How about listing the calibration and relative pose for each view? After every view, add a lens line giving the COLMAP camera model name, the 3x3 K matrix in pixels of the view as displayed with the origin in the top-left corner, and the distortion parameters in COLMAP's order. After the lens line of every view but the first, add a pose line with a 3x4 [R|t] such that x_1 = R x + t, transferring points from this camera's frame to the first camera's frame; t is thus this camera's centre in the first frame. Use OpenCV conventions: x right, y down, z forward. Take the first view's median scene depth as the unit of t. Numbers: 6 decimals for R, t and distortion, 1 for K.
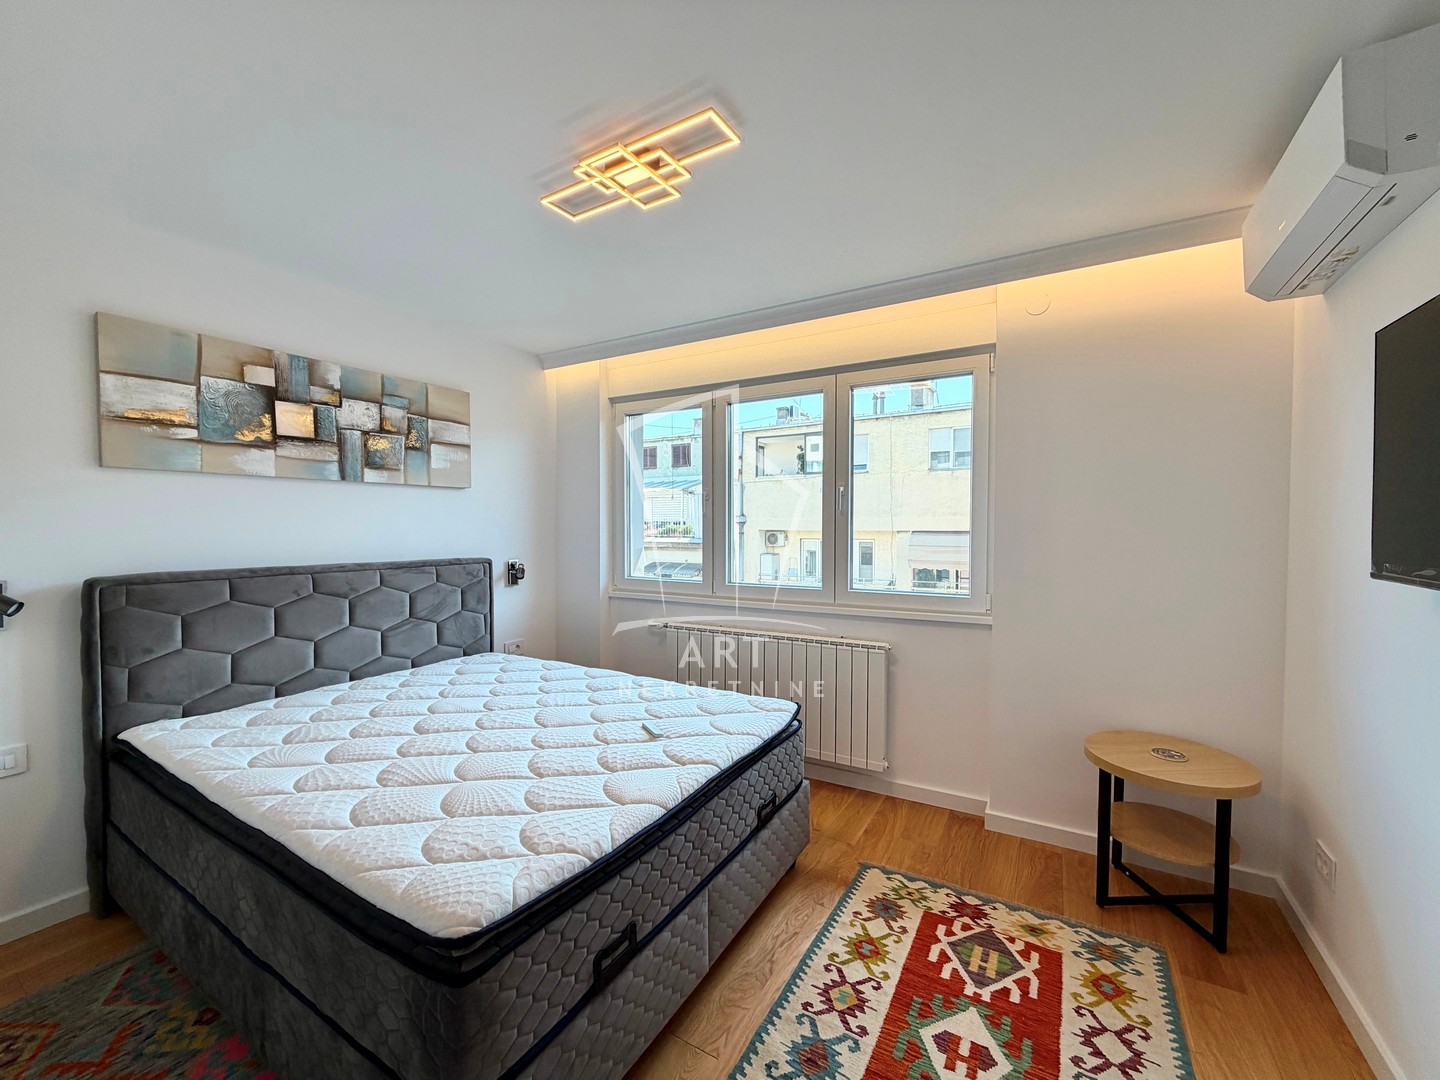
lens RADIAL K [[573.3, 0, 711.9], [0, 573.3, 541.4], [0, 0, 1]] dist [-0.001259, -0.000095]
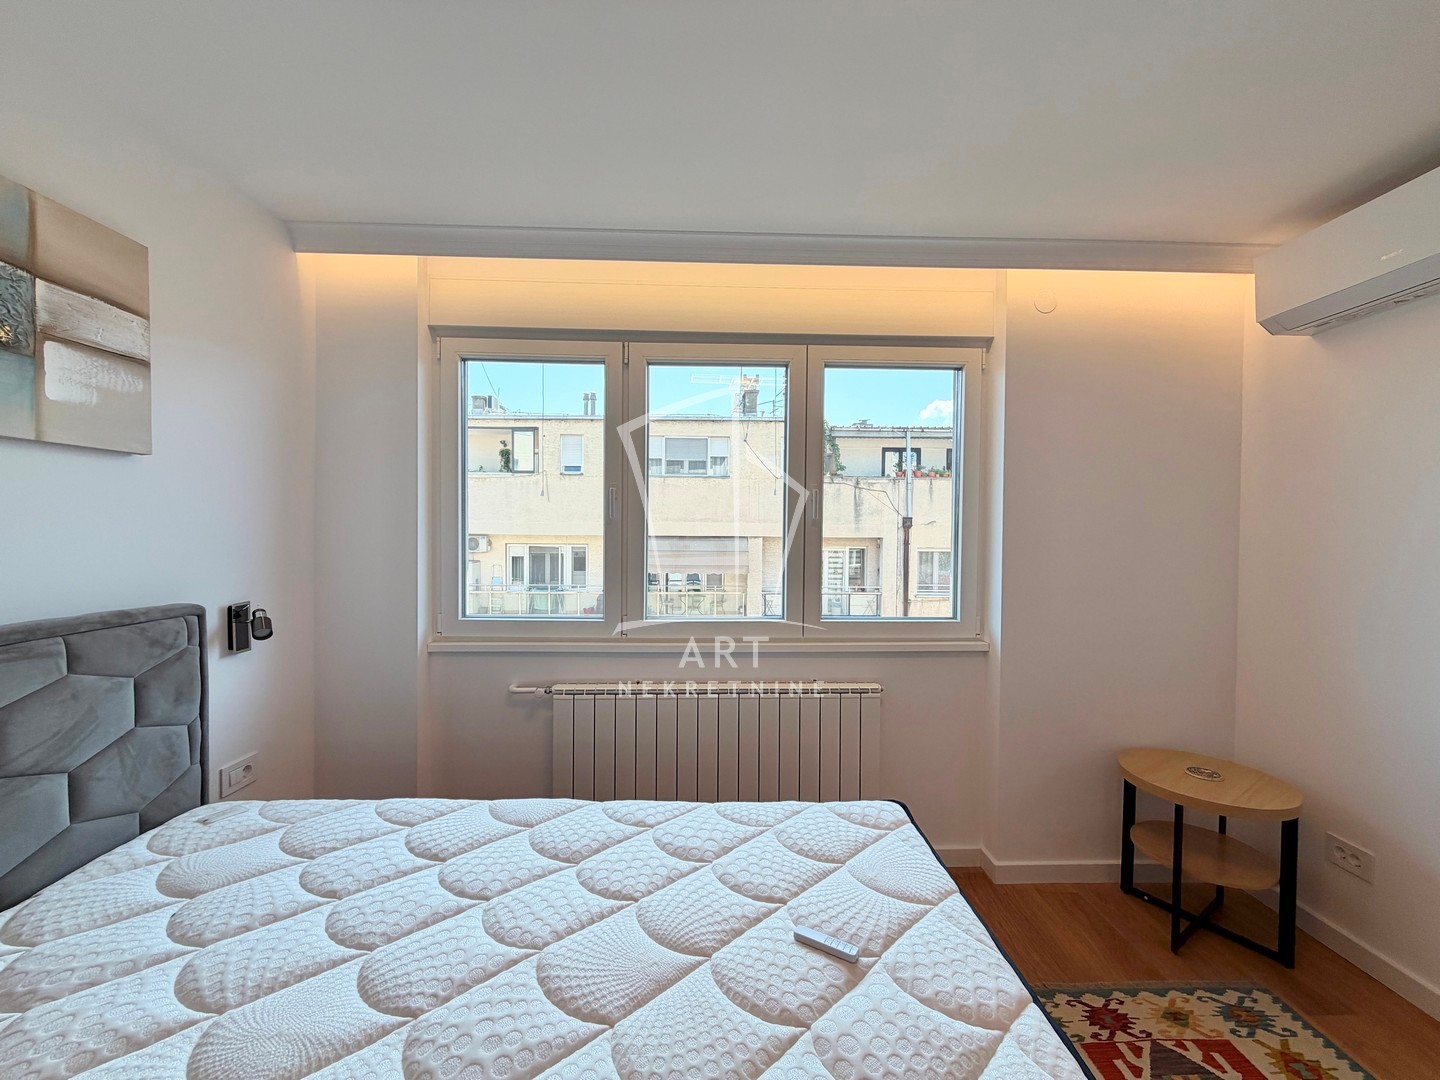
lens RADIAL K [[573.3, 0, 711.9], [0, 573.3, 541.4], [0, 0, 1]] dist [-0.001259, -0.000095]
pose [[0.849453, -0.002070, 0.527660, -0.337742], [0.004877, 0.999980, -0.003929, -0.023720], [-0.527642, 0.005911, 0.849447, 0.447563]]
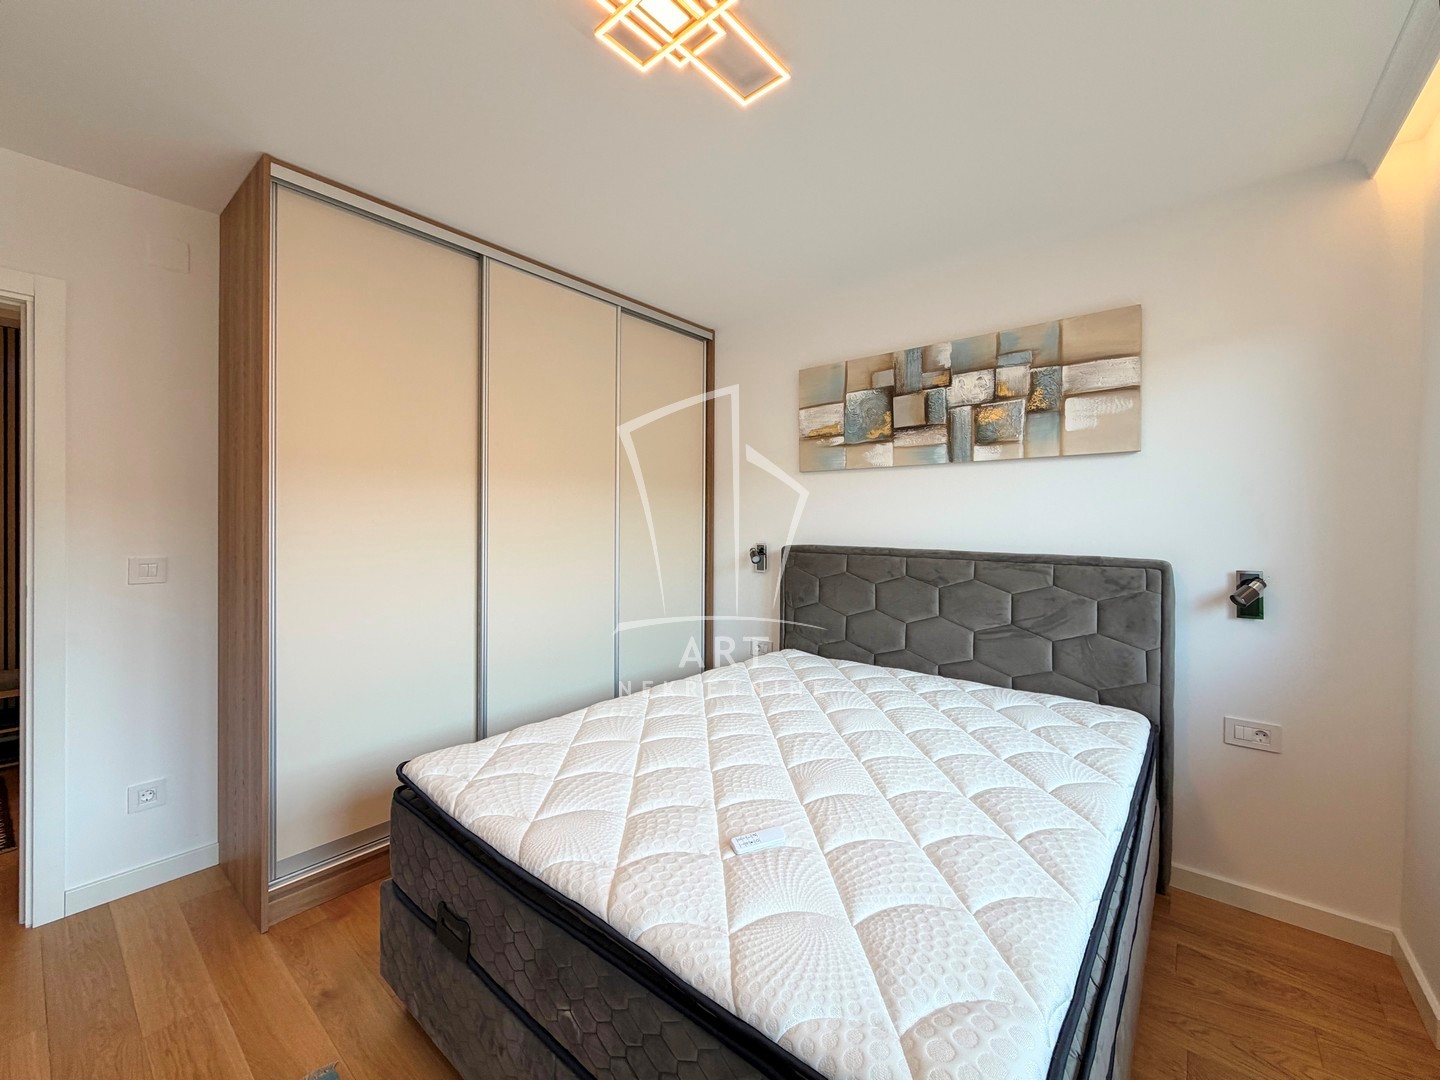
lens RADIAL K [[583.8, 0, 715.1], [0, 583.8, 525.9], [0, 0, 1]] dist [0.001520, 0.000239]
pose [[-0.144512, 0.005800, -0.989486, 0.362674], [-0.035069, 0.999325, 0.010979, 0.001052], [0.988881, 0.036287, -0.144211, 0.753734]]
